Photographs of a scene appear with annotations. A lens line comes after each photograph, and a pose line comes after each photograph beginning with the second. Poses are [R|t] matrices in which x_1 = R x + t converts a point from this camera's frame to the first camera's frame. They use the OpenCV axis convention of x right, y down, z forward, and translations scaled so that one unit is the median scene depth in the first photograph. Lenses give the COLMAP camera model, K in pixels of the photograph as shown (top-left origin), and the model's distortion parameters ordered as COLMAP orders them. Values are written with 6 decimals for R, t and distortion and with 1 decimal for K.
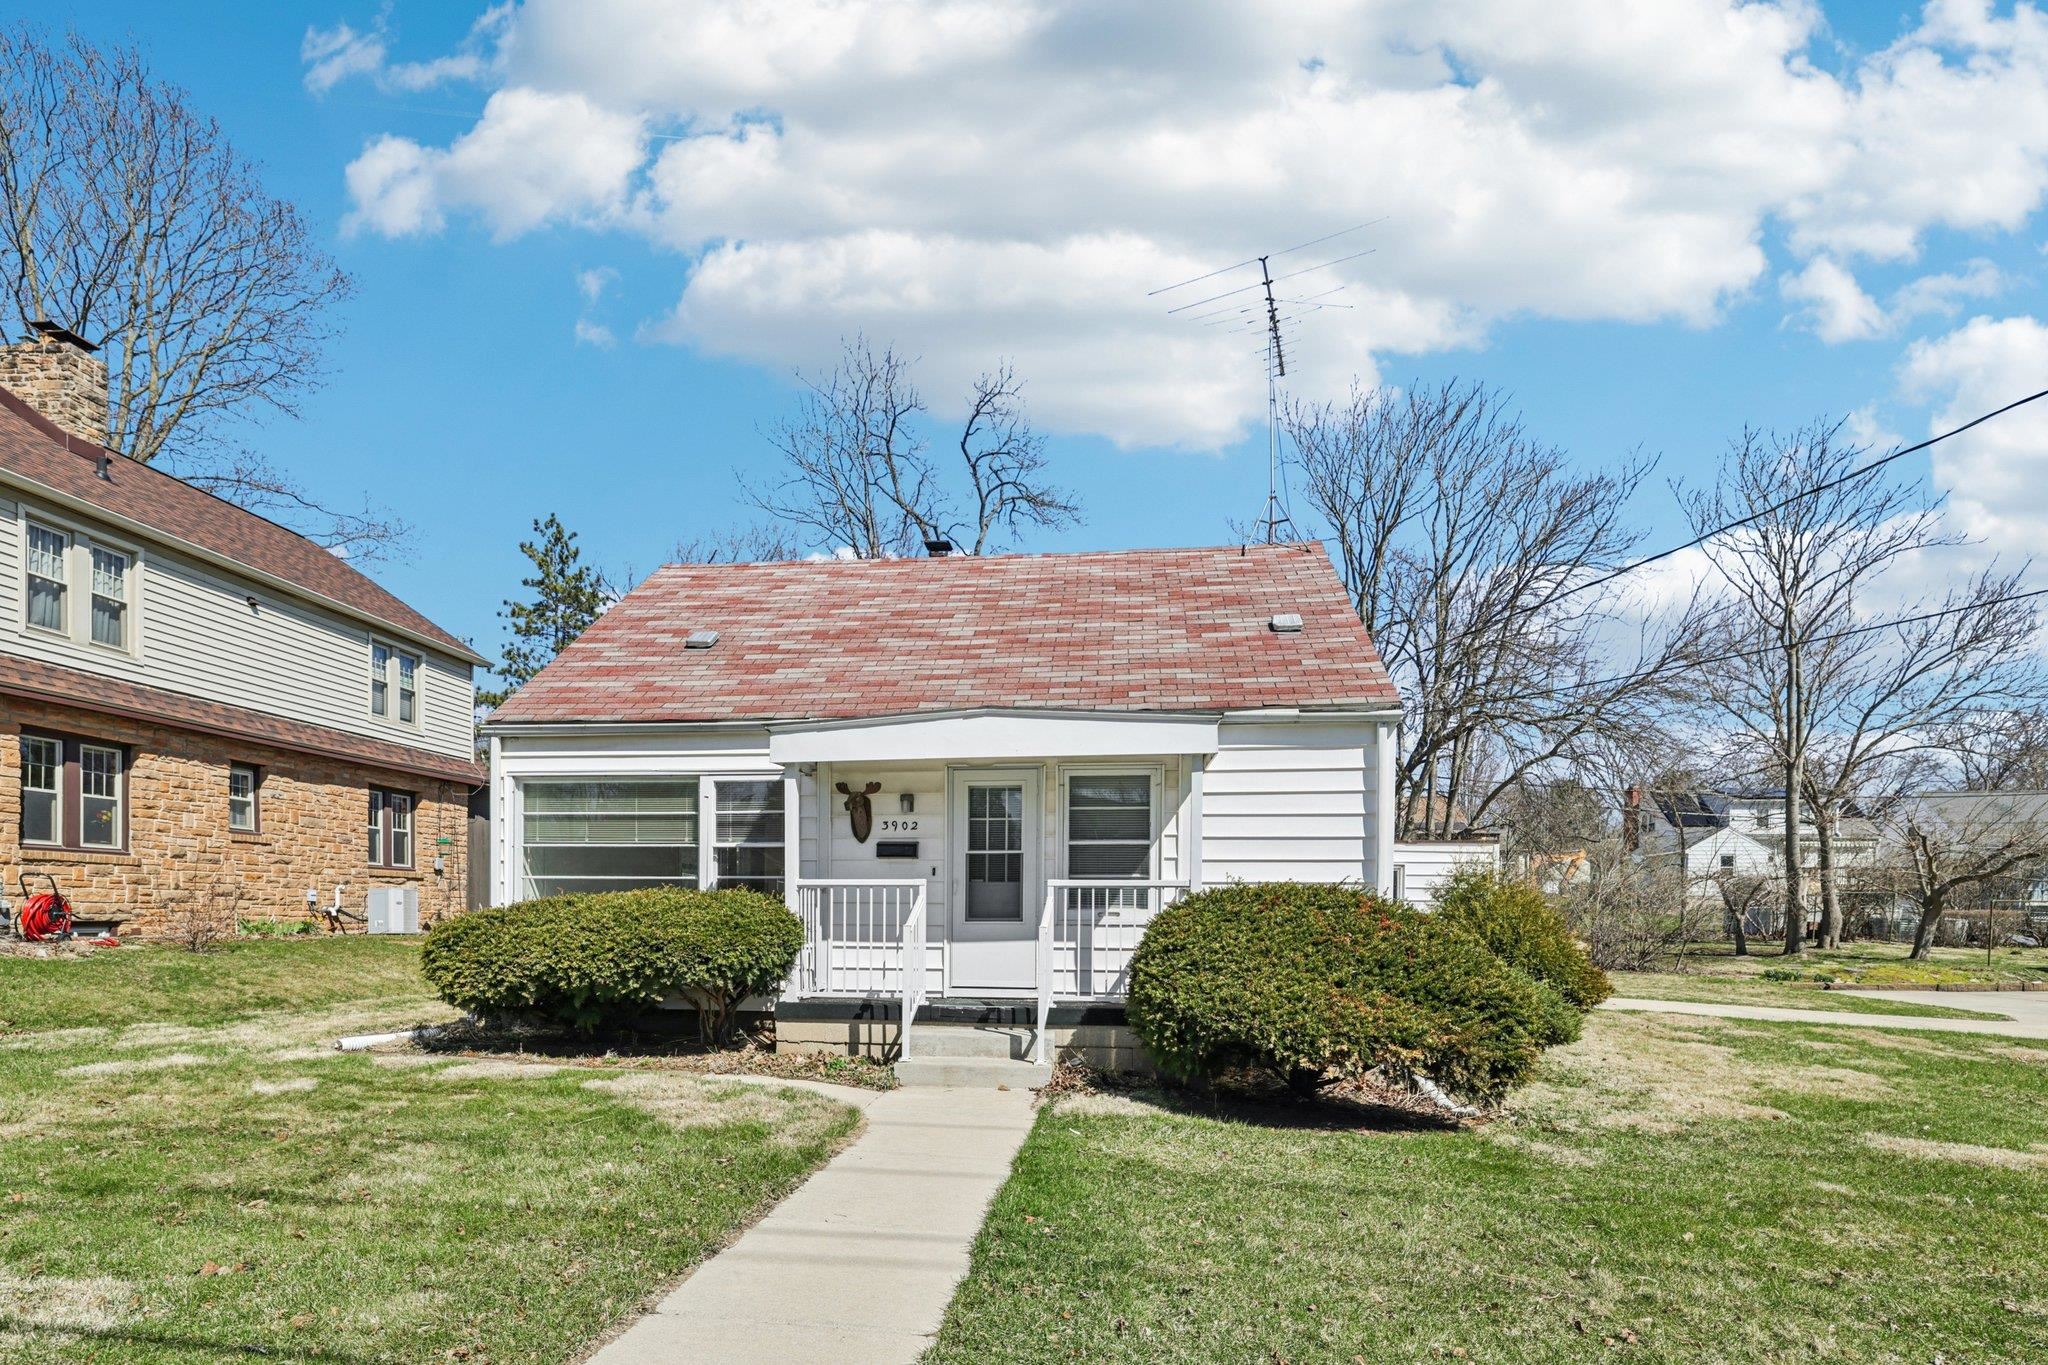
lens RADIAL K [[1005.7, 0, 1023.3], [0, 1005.7, 943.5], [0, 0, 1]] dist [0.000572, 0.000074]
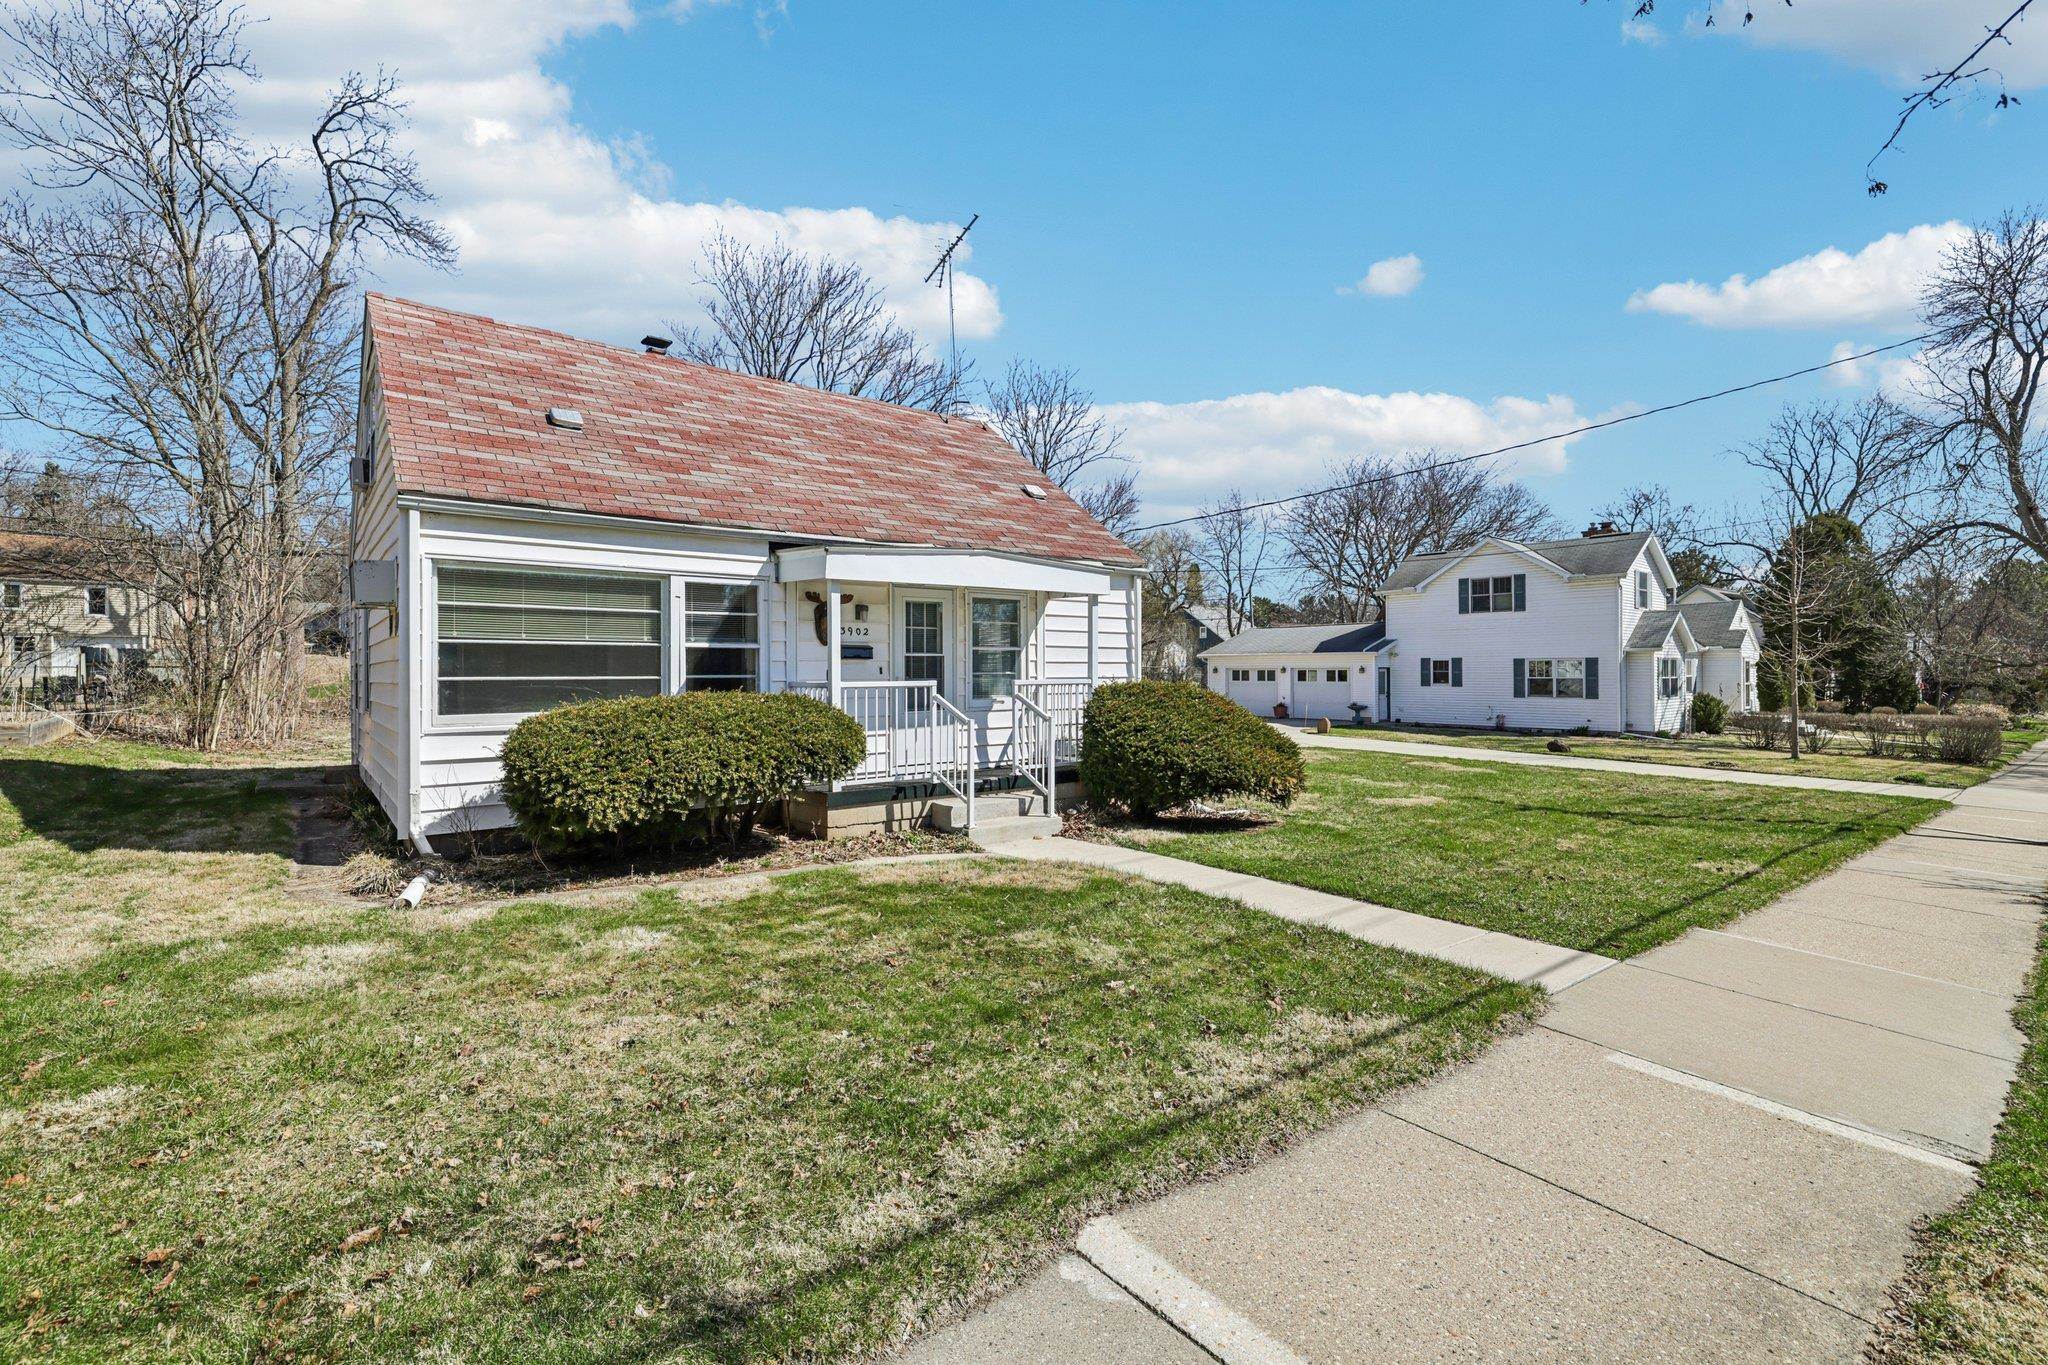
lens RADIAL K [[897.8, 0, 1024.0], [0, 897.8, 682.5], [0, 0, 1]] dist [-0.000773, 0.000025]
pose [[0.698863, -0.017633, 0.715038, -0.714767], [0.025134, 0.999684, 0.000087, -0.052191], [-0.714814, 0.017911, 0.699086, 0.132480]]
